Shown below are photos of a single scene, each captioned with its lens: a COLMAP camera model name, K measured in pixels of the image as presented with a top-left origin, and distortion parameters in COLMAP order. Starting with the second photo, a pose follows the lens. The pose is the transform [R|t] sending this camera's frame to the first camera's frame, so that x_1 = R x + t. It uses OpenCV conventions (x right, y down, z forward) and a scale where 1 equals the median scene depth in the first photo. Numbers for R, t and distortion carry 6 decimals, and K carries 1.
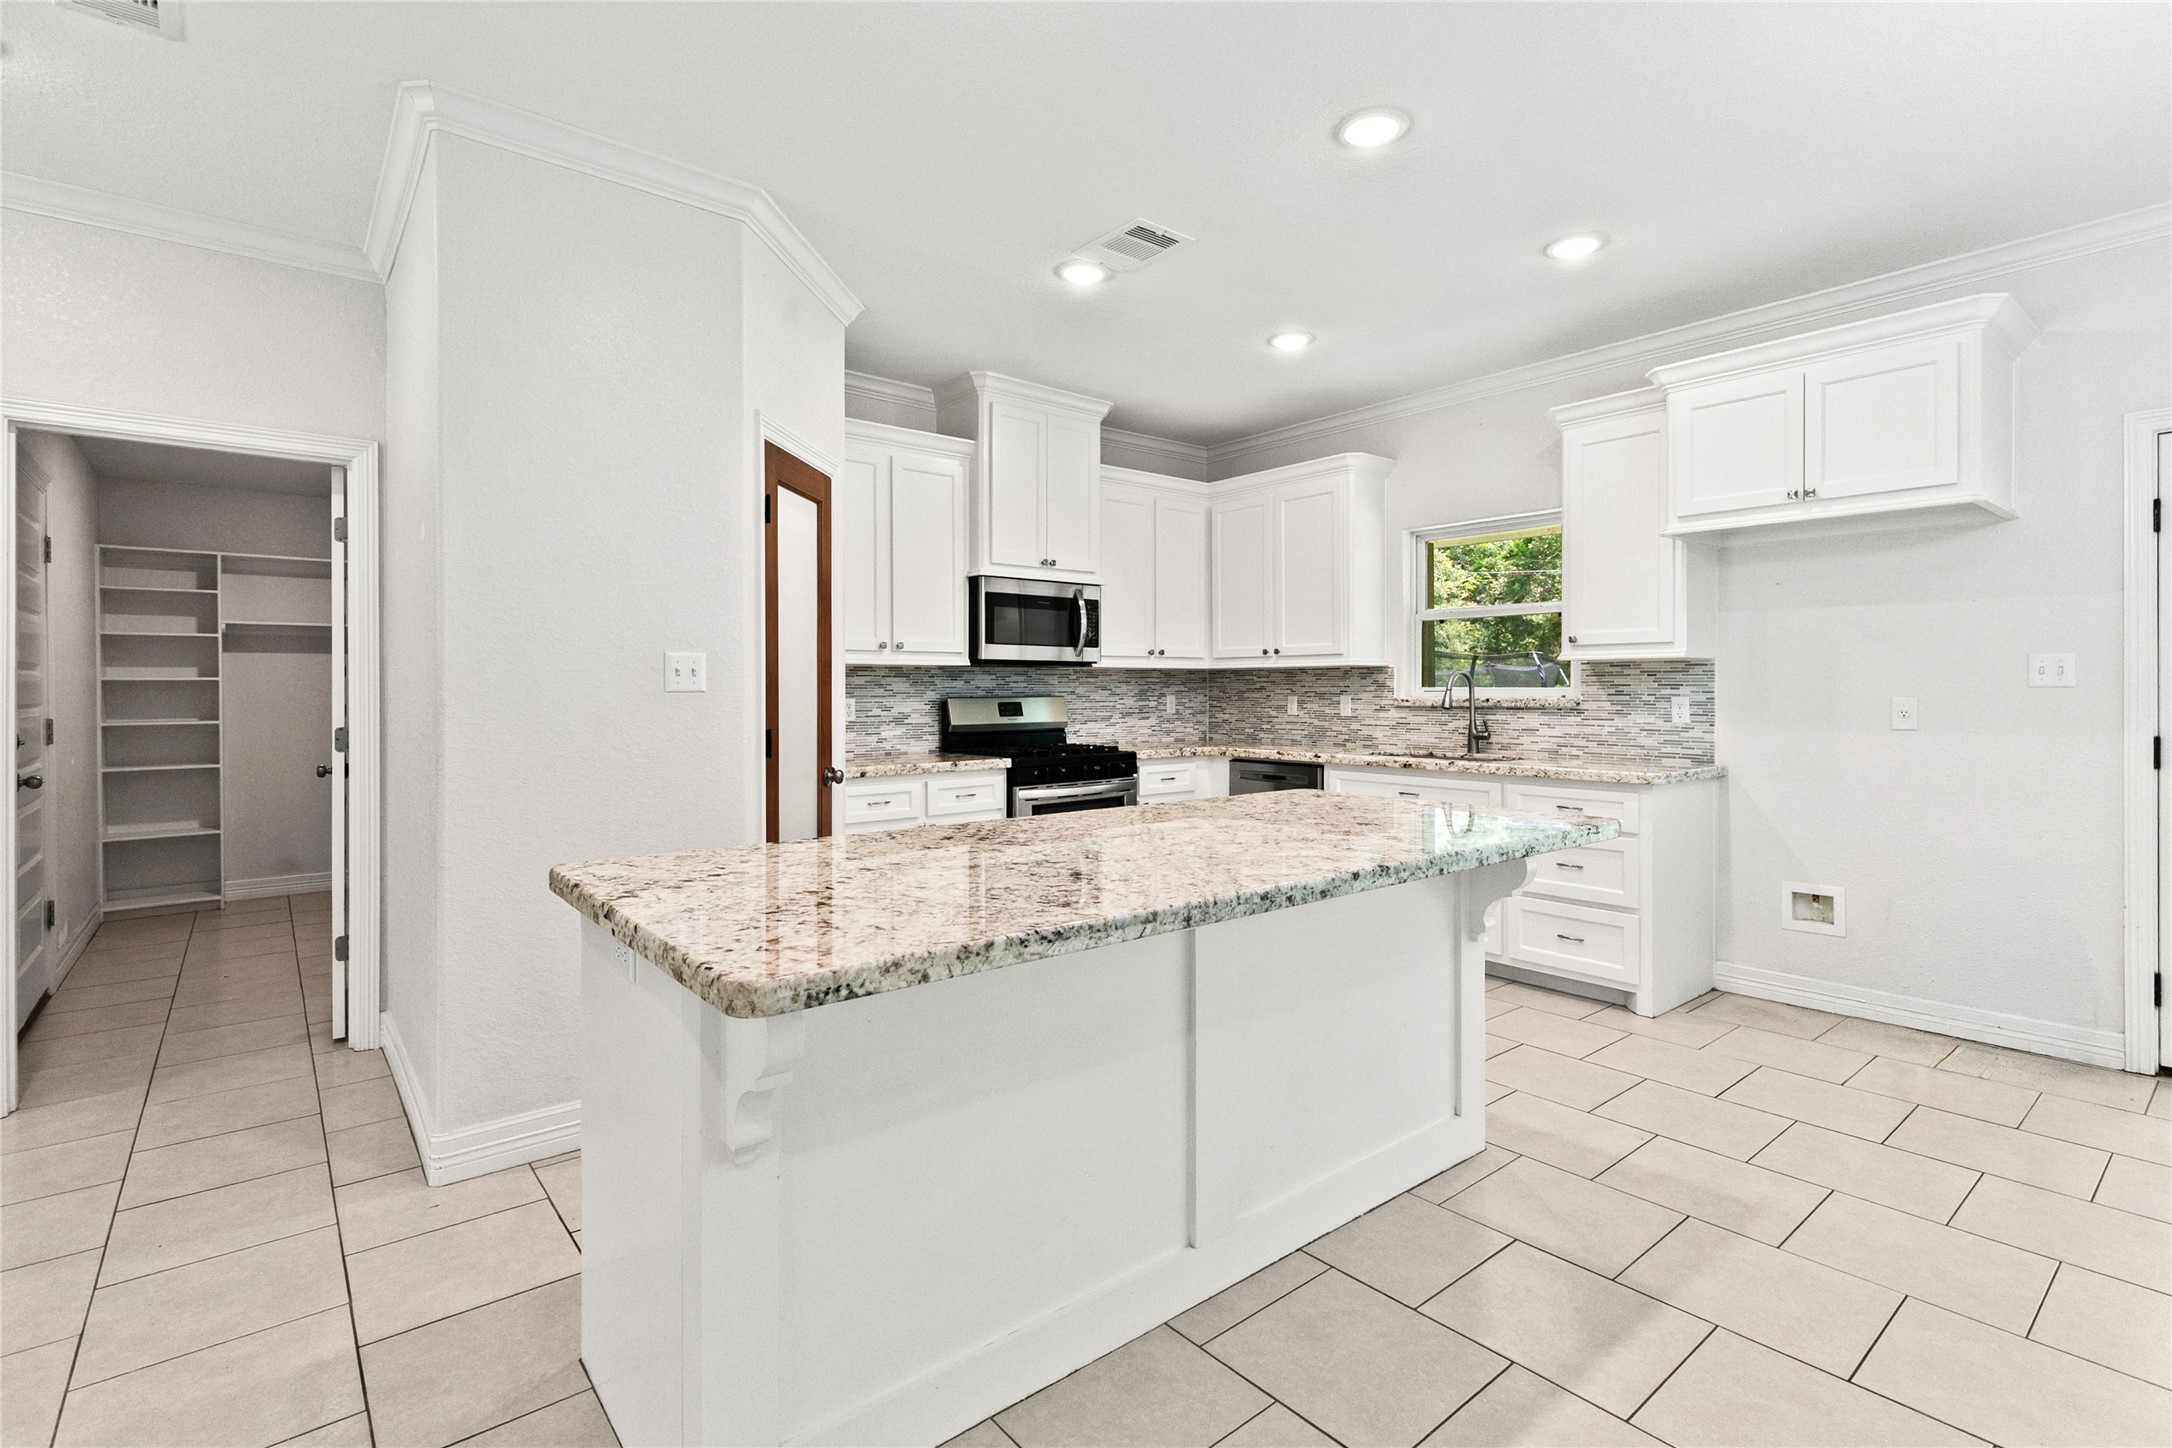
lens RADIAL K [[1012.4, 0, 1125.2], [0, 1012.4, 686.8], [0, 0, 1]] dist [0.009188, -0.003721]
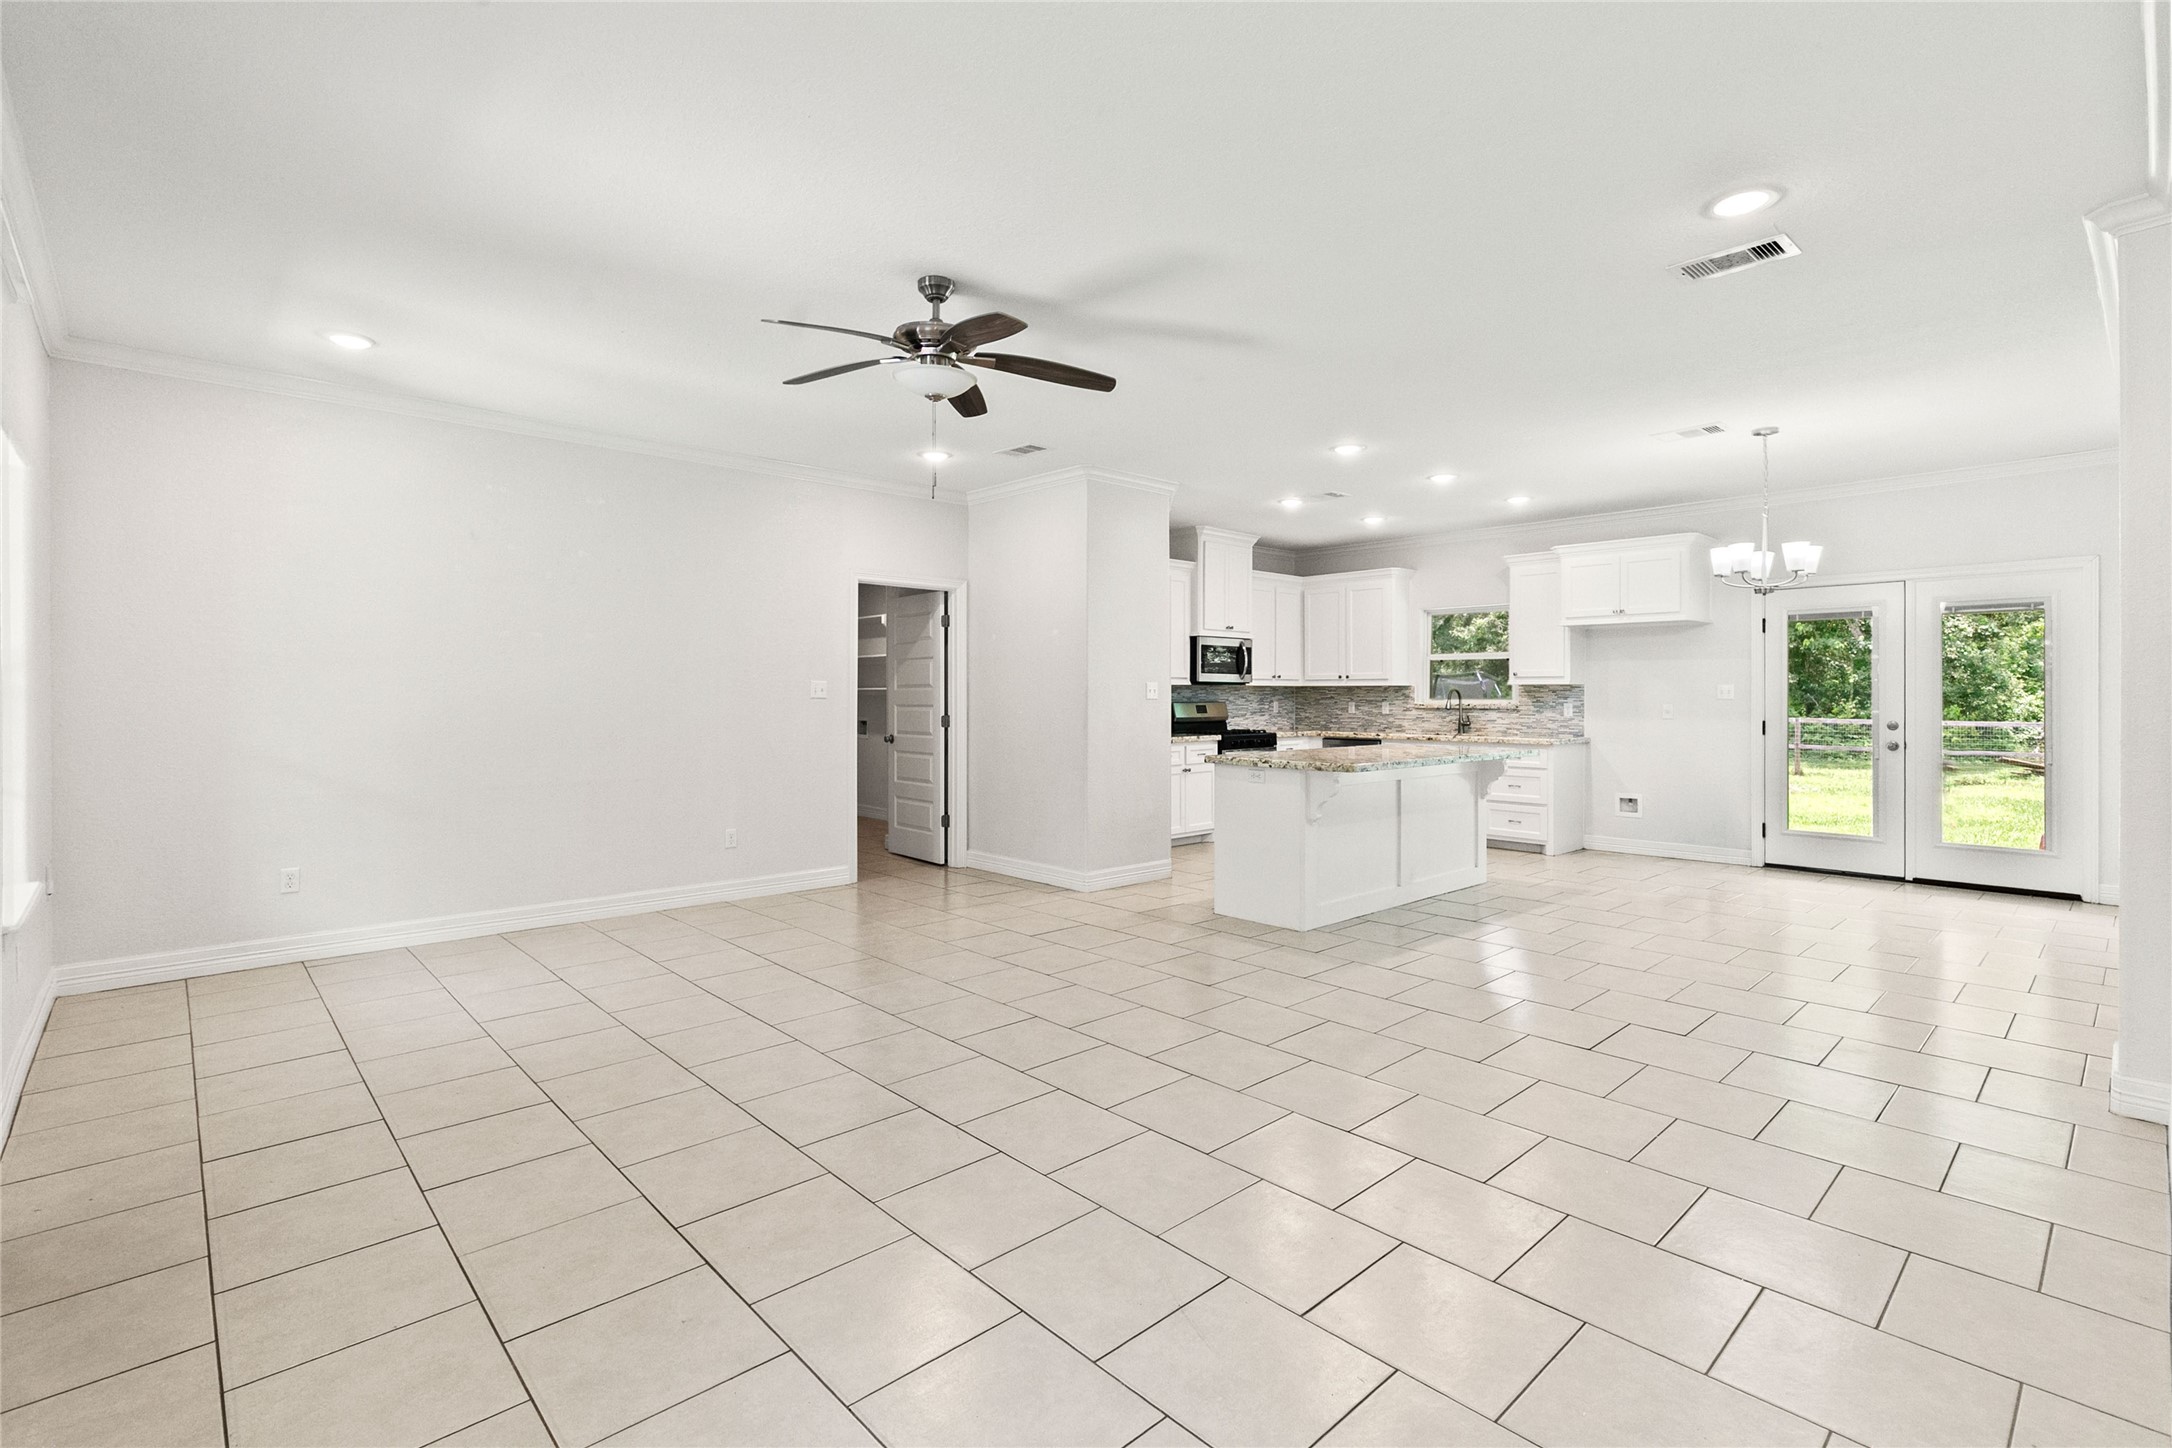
lens RADIAL K [[1012.4, 0, 1115.6], [0, 1012.4, 692.4], [0, 0, 1]] dist [0.009188, -0.003721]
pose [[0.998044, 0.004822, 0.062329, -0.406238], [-0.004732, 0.999988, -0.001581, -0.003663], [-0.062336, 0.001283, 0.998054, -0.816388]]
